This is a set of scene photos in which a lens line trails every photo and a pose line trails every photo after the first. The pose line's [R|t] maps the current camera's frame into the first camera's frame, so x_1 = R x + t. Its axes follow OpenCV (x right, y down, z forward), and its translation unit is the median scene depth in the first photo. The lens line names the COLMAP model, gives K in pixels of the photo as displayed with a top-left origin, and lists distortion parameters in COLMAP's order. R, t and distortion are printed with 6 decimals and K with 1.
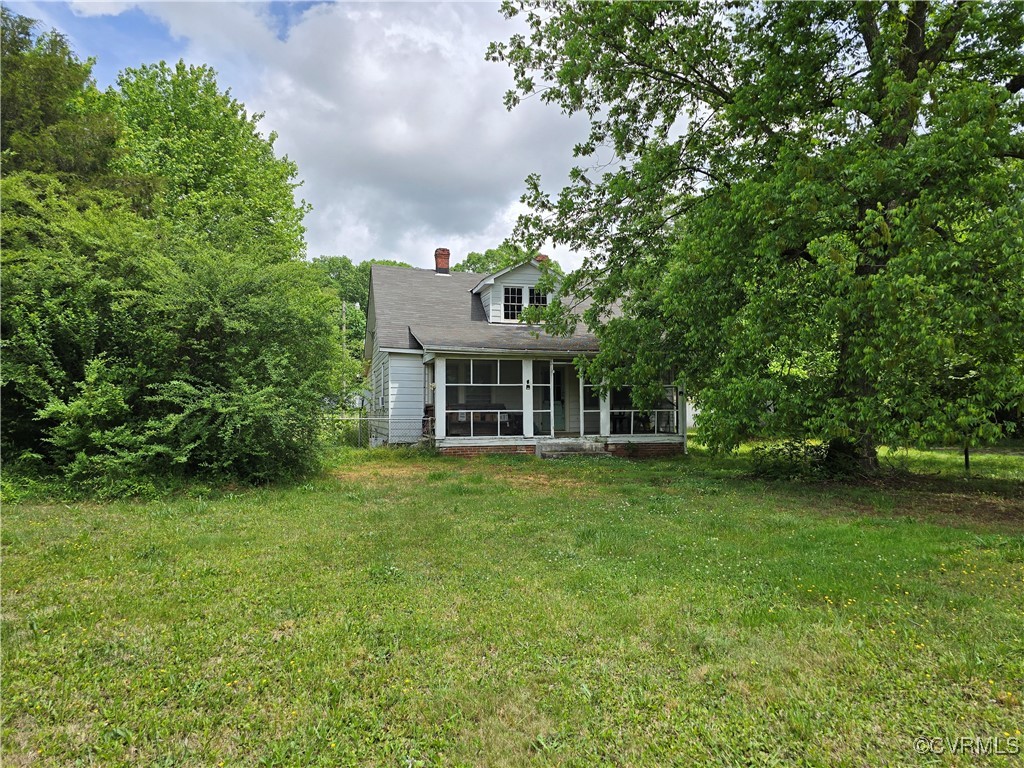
lens RADIAL K [[695.2, 0, 512.0], [0, 695.2, 384.0], [0, 0, 1]] dist [0.004223, -0.001240]
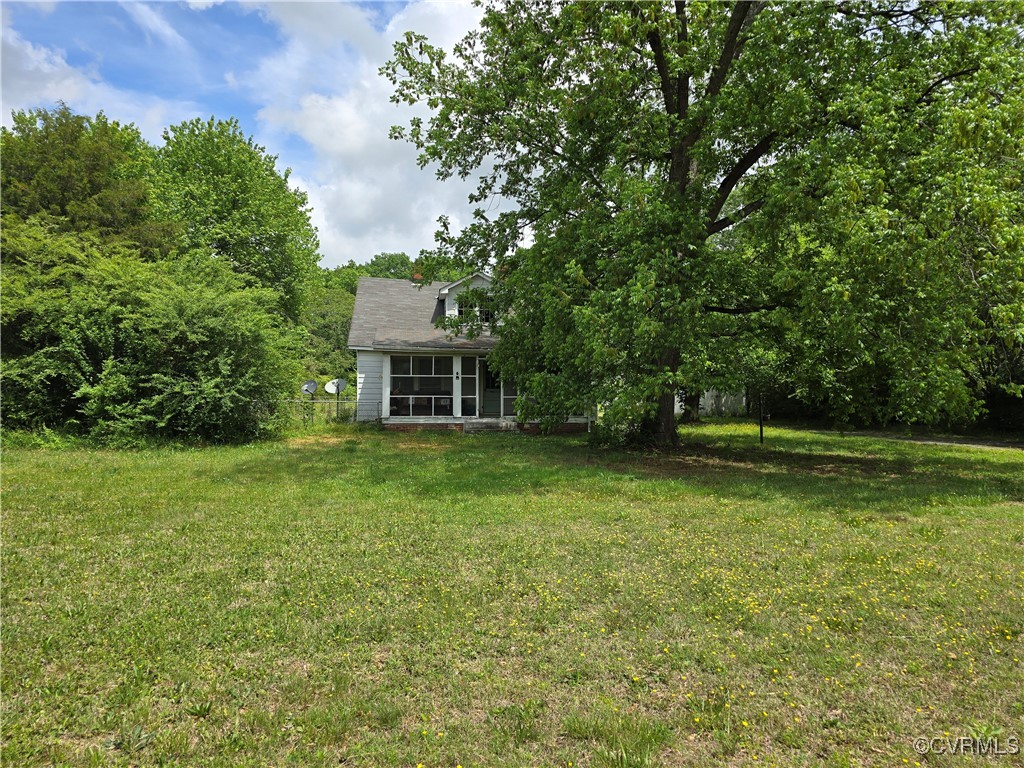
lens RADIAL K [[695.2, 0, 512.0], [0, 695.2, 384.0], [0, 0, 1]] dist [0.004223, -0.001240]
pose [[0.993220, 0.006545, -0.116063, 0.362186], [-0.004522, 0.999833, 0.017683, -0.009535], [0.116160, -0.017038, 0.993084, -0.335470]]
